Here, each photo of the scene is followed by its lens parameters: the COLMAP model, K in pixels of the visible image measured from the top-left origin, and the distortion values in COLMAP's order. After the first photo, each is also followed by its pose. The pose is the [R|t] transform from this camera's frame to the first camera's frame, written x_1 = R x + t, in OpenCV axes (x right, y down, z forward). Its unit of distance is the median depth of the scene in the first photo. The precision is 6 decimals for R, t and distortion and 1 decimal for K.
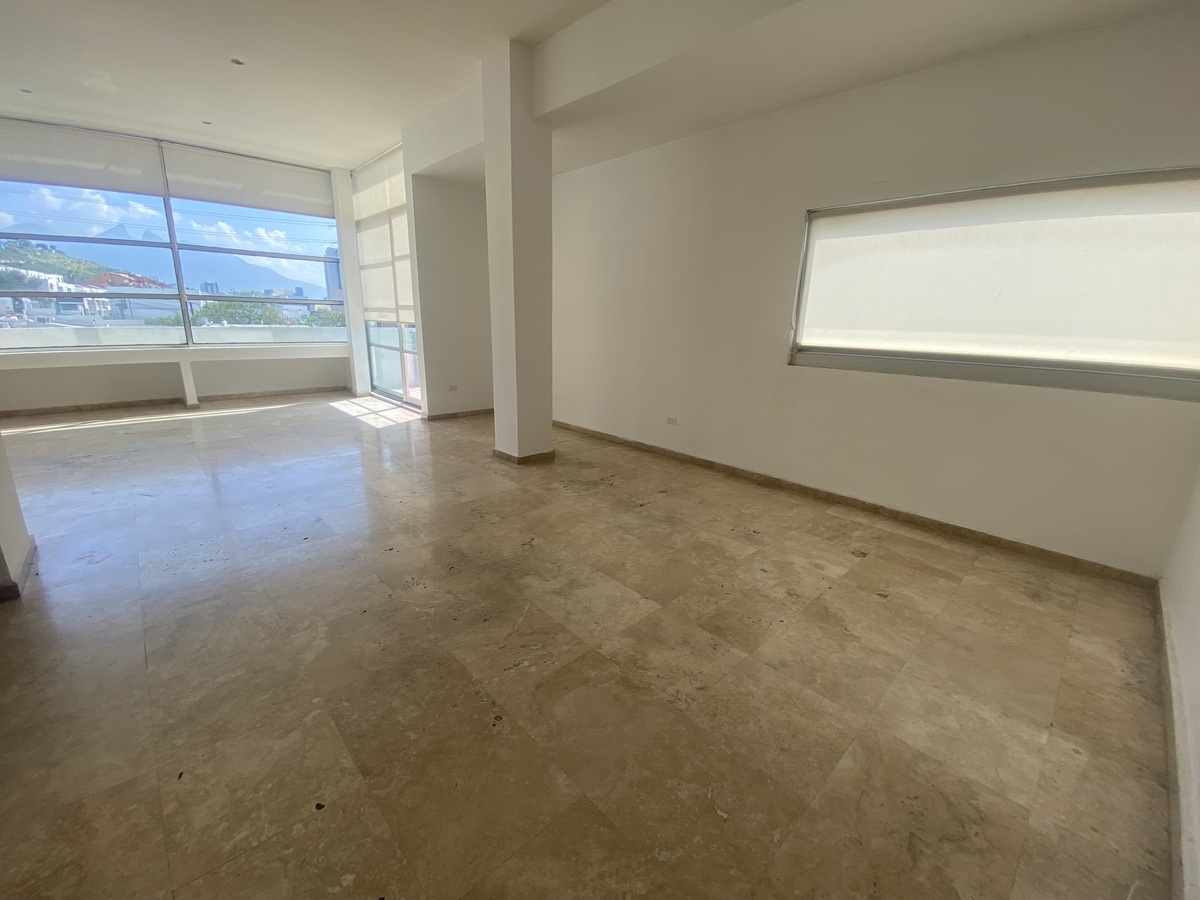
lens RADIAL K [[488.9, 0, 588.9], [0, 488.9, 446.4], [0, 0, 1]] dist [0.009091, -0.006898]
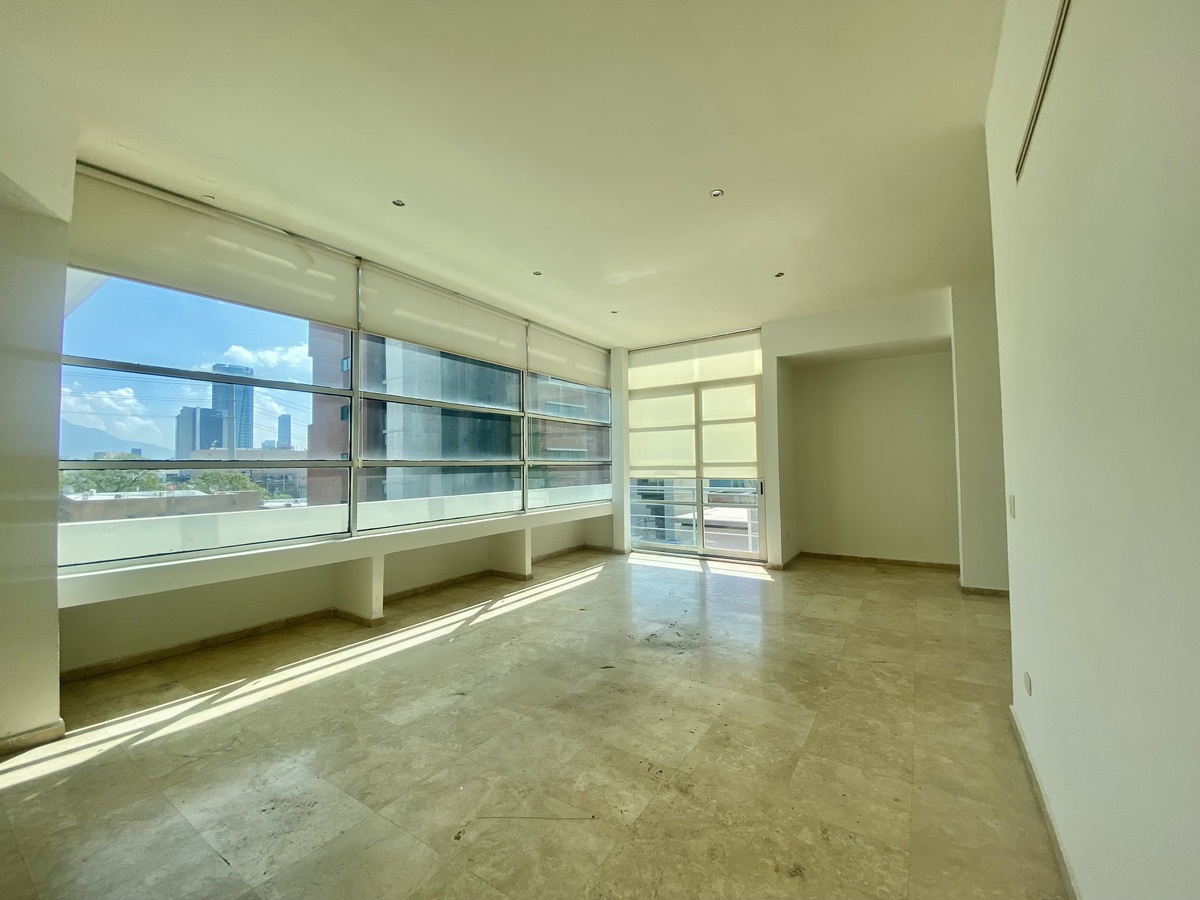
lens RADIAL K [[488.9, 0, 602.6], [0, 488.9, 442.7], [0, 0, 1]] dist [0.009091, -0.006898]
pose [[0.966376, -0.021236, 0.256253, -0.826770], [0.098195, 0.951531, -0.291455, -0.038635], [-0.237644, 0.306818, 0.921623, 0.049738]]
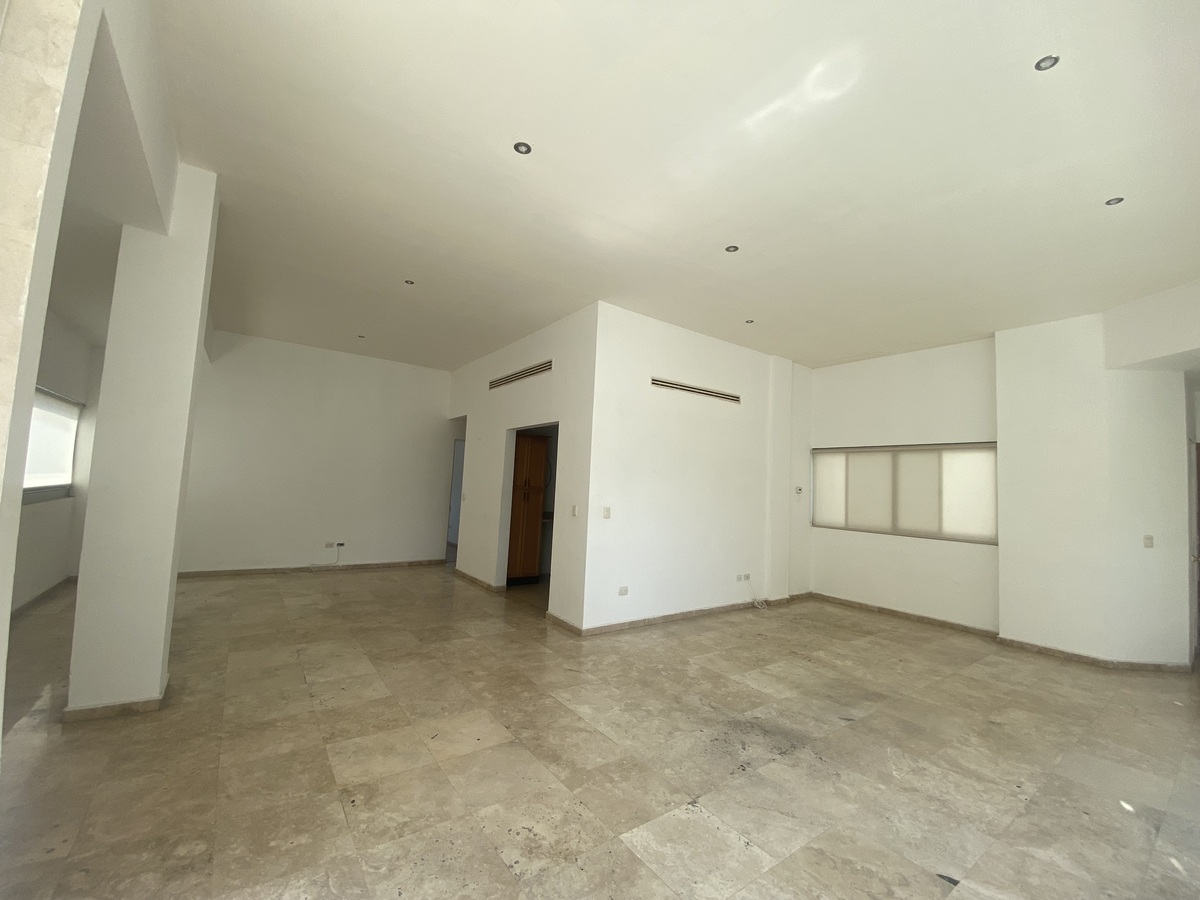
lens RADIAL K [[488.9, 0, 592.4], [0, 488.9, 448.3], [0, 0, 1]] dist [0.009091, -0.006898]
pose [[-0.989664, -0.060790, 0.129884, -0.520315], [-0.035442, 0.981294, 0.189223, -0.287687], [-0.138957, 0.182664, -0.973306, 0.968881]]
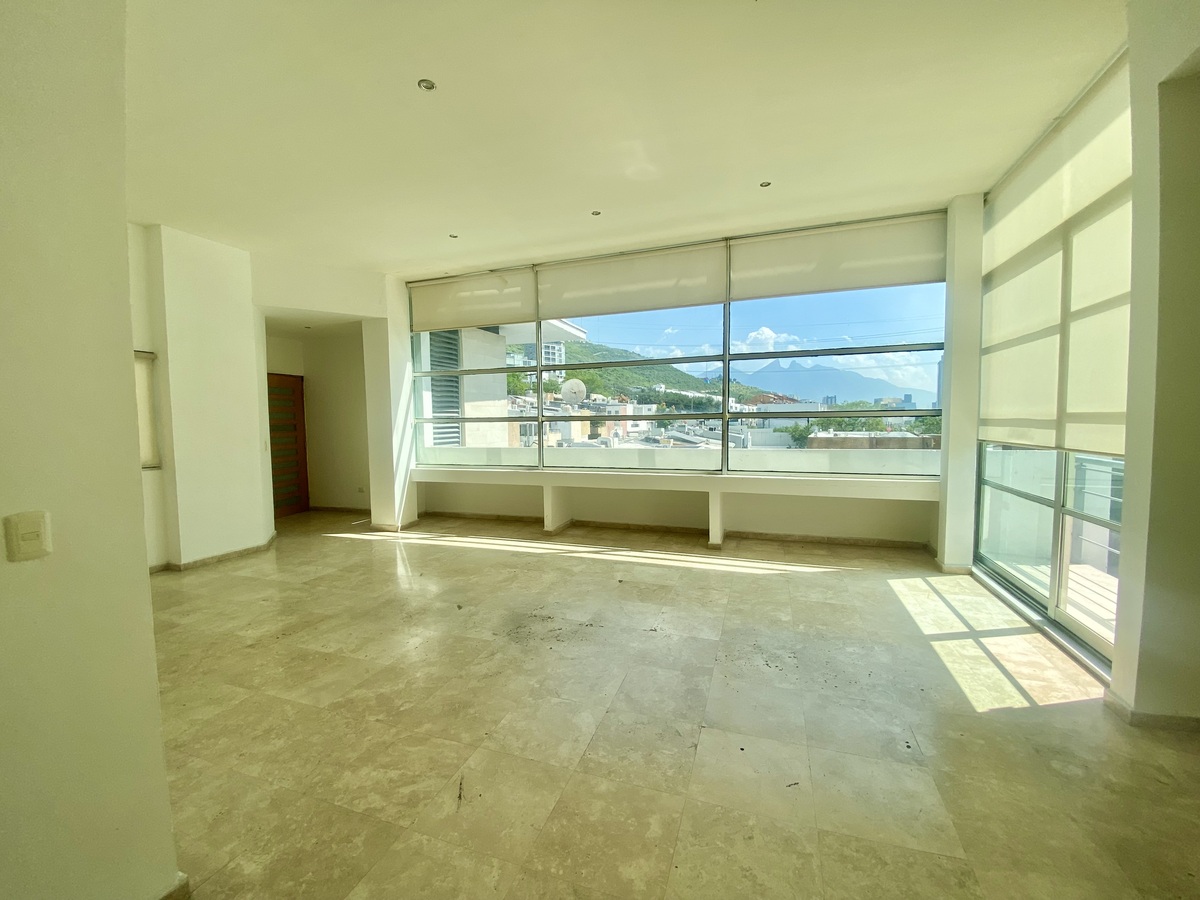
lens RADIAL K [[488.9, 0, 597.8], [0, 488.9, 450.1], [0, 0, 1]] dist [0.009091, -0.006898]
pose [[0.471069, 0.026890, -0.881687, -0.179506], [-0.203939, 0.975775, -0.079201, -0.122481], [0.858198, 0.217119, 0.465141, 0.395092]]
